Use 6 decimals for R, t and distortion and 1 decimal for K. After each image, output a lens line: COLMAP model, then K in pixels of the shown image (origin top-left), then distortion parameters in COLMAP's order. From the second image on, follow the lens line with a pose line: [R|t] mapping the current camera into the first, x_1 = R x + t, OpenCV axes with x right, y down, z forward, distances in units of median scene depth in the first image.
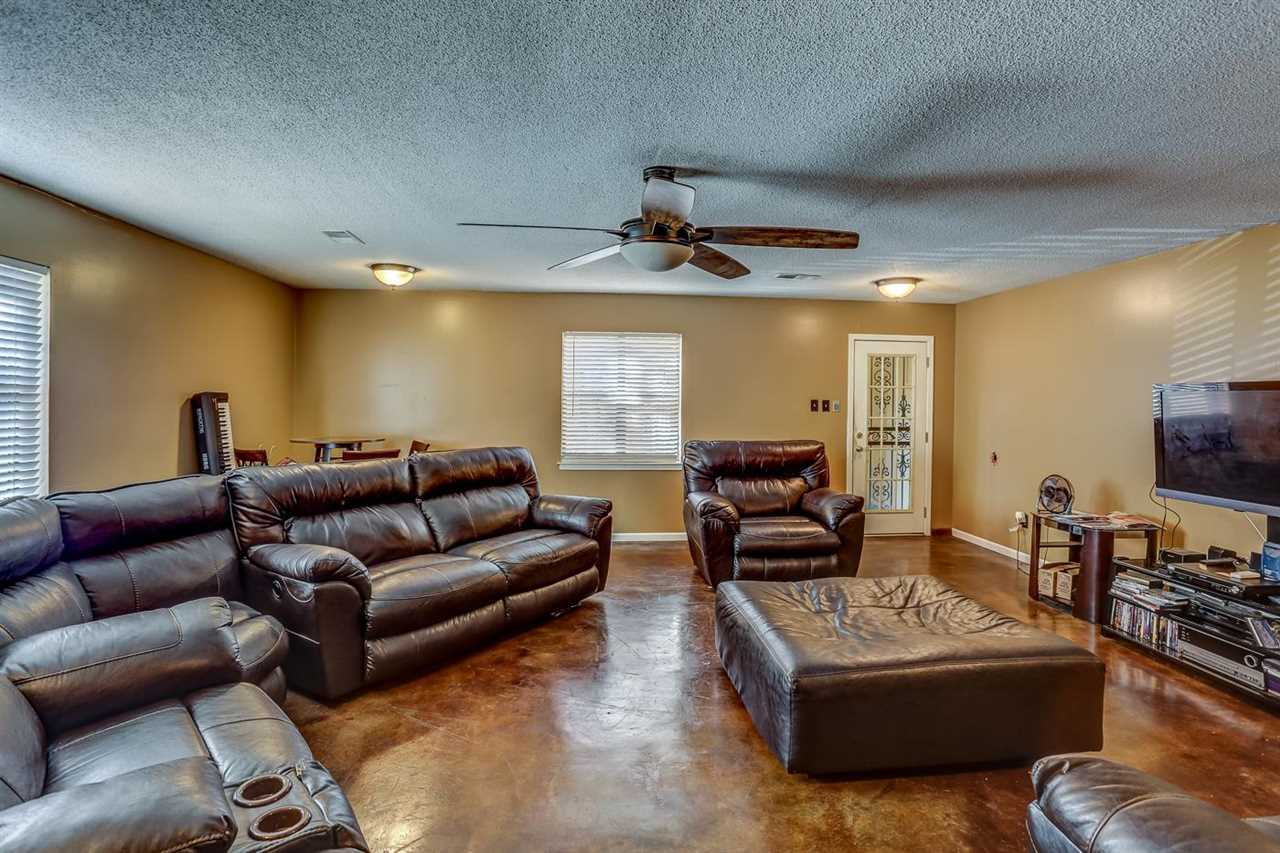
lens RADIAL K [[638.0, 0, 656.0], [0, 638.0, 394.4], [0, 0, 1]] dist [-0.021332, -0.000301]
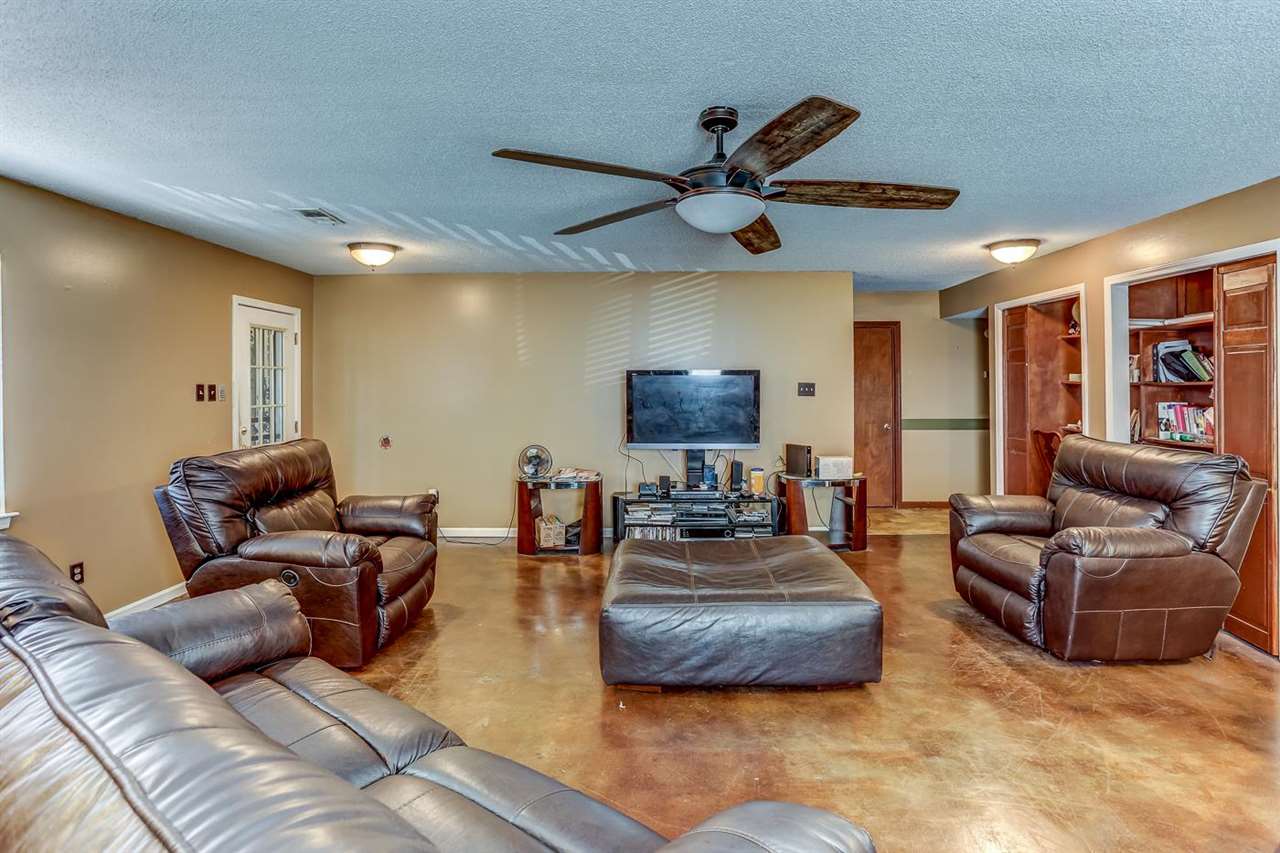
lens RADIAL K [[665.7, 0, 648.1], [0, 665.7, 387.1], [0, 0, 1]] dist [-0.045018, 0.000081]
pose [[0.137055, -0.014964, 0.990450, -0.477173], [-0.003873, 0.999870, 0.015642, -0.002006], [-0.990556, -0.005980, 0.136980, 0.524585]]
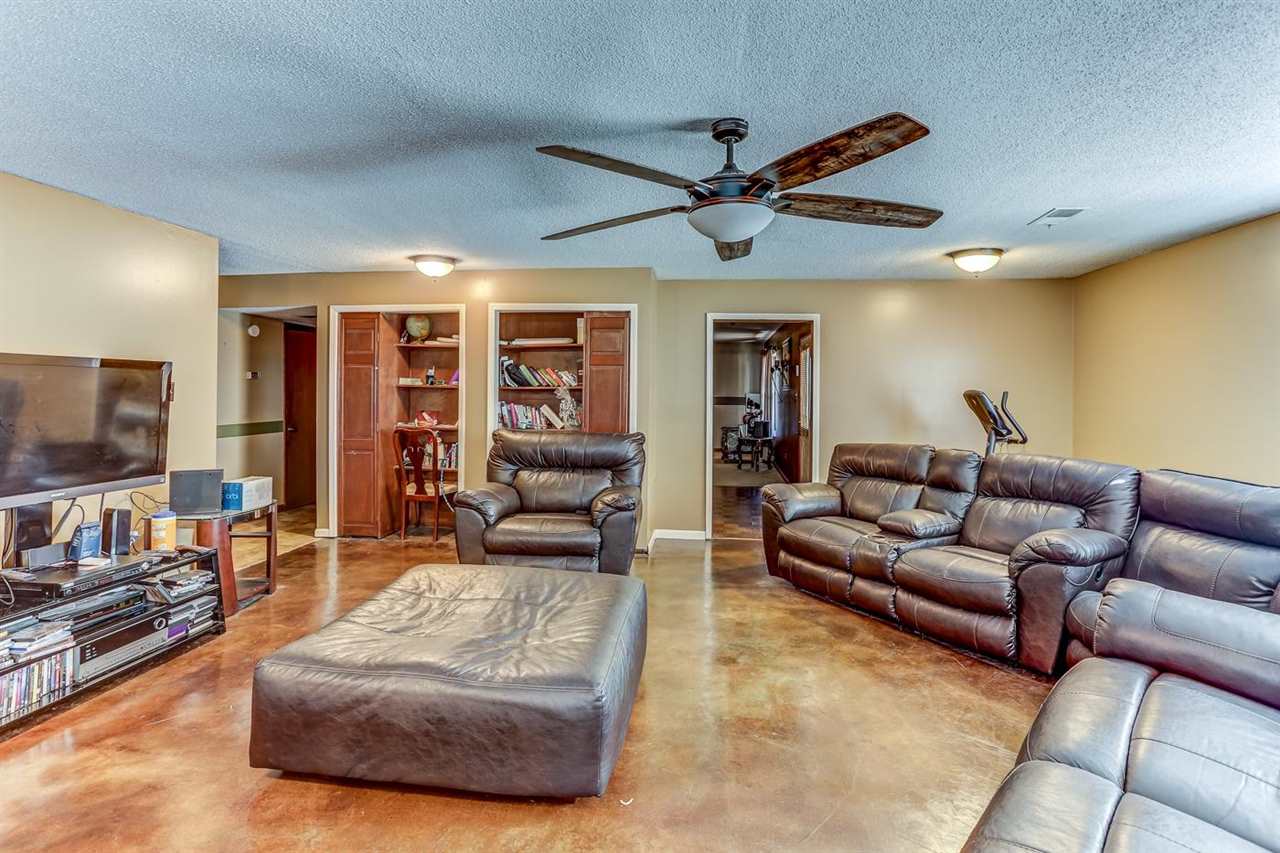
lens RADIAL K [[642.6, 0, 640.9], [0, 642.6, 396.9], [0, 0, 1]] dist [-0.002811, 0.001044]
pose [[-0.970225, -0.023850, 0.241028, -0.054645], [-0.022810, 0.999715, 0.007105, 0.006725], [-0.241128, 0.001396, -0.970492, 1.010826]]
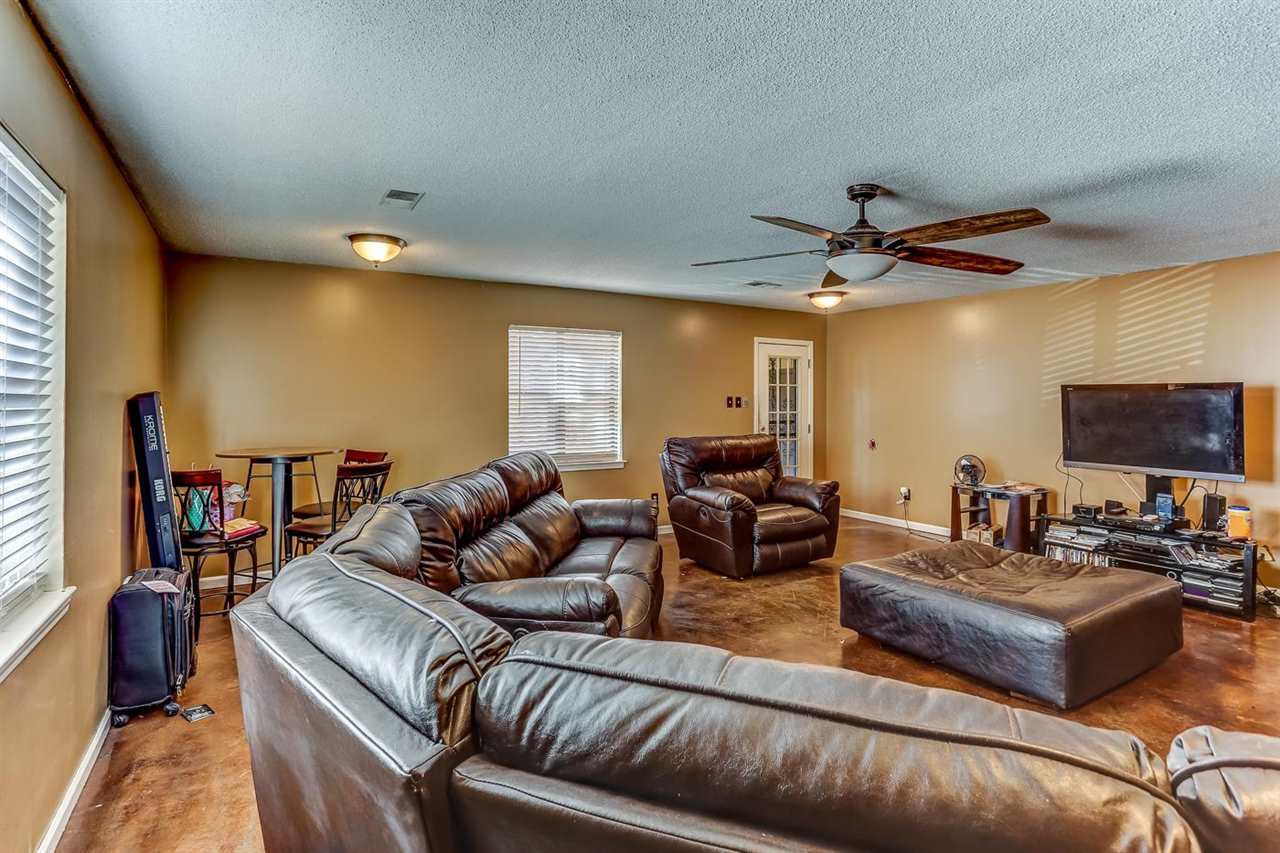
lens RADIAL K [[642.6, 0, 640.9], [0, 642.6, 396.9], [0, 0, 1]] dist [-0.002811, 0.001044]
pose [[0.906989, -0.006243, 0.421108, -0.433186], [0.001748, 0.999937, 0.011059, -0.004655], [-0.421151, -0.009294, 0.906943, 0.089599]]
